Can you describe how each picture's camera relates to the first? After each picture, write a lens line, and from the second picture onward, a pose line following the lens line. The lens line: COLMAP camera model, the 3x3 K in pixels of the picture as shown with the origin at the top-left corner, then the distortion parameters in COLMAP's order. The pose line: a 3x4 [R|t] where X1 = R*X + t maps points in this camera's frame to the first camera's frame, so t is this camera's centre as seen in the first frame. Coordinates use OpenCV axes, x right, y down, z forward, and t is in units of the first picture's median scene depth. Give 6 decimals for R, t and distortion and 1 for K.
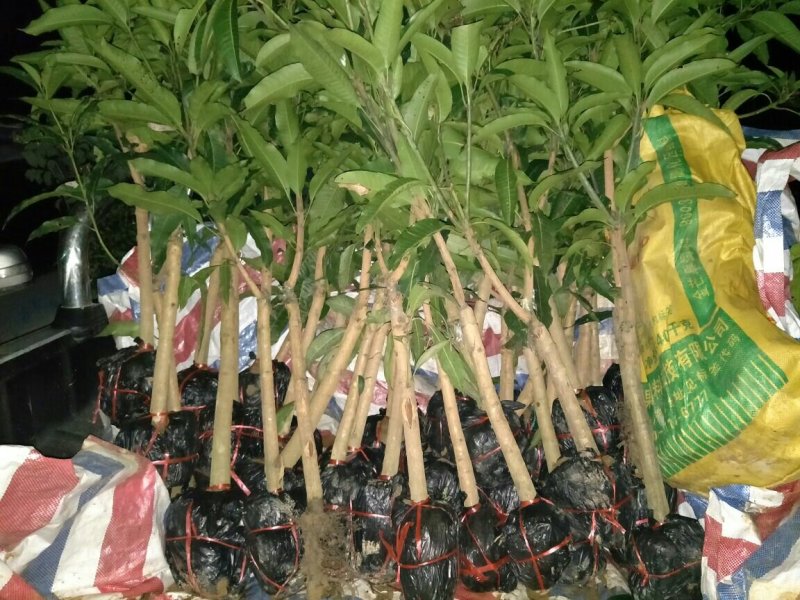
lens RADIAL K [[676.9, 0, 400.0], [0, 676.9, 300.0], [0, 0, 1]] dist [-0.005046, -0.008889]
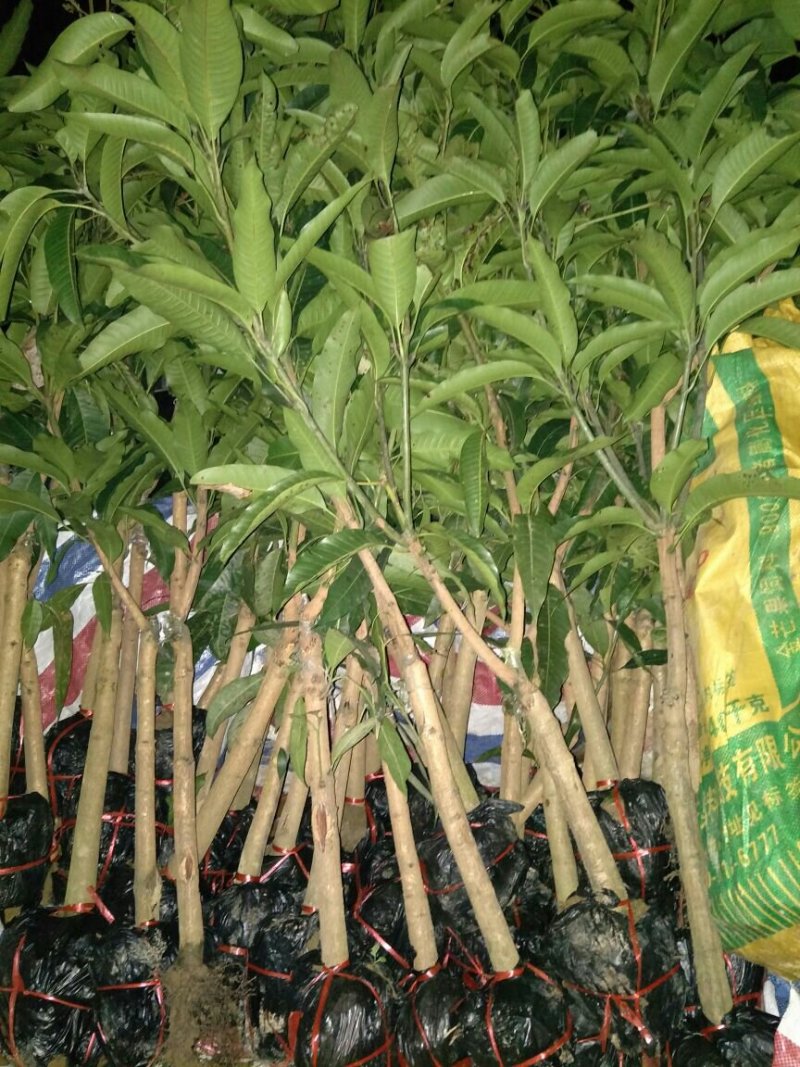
lens RADIAL K [[902.9, 0, 400.0], [0, 902.9, 533.5], [0, 0, 1]] dist [-0.005046, -0.008889]
pose [[0.990273, -0.004111, -0.139079, 0.206699], [0.003111, 0.999968, -0.007410, -0.107202], [0.139105, 0.006906, 0.990254, 0.139118]]
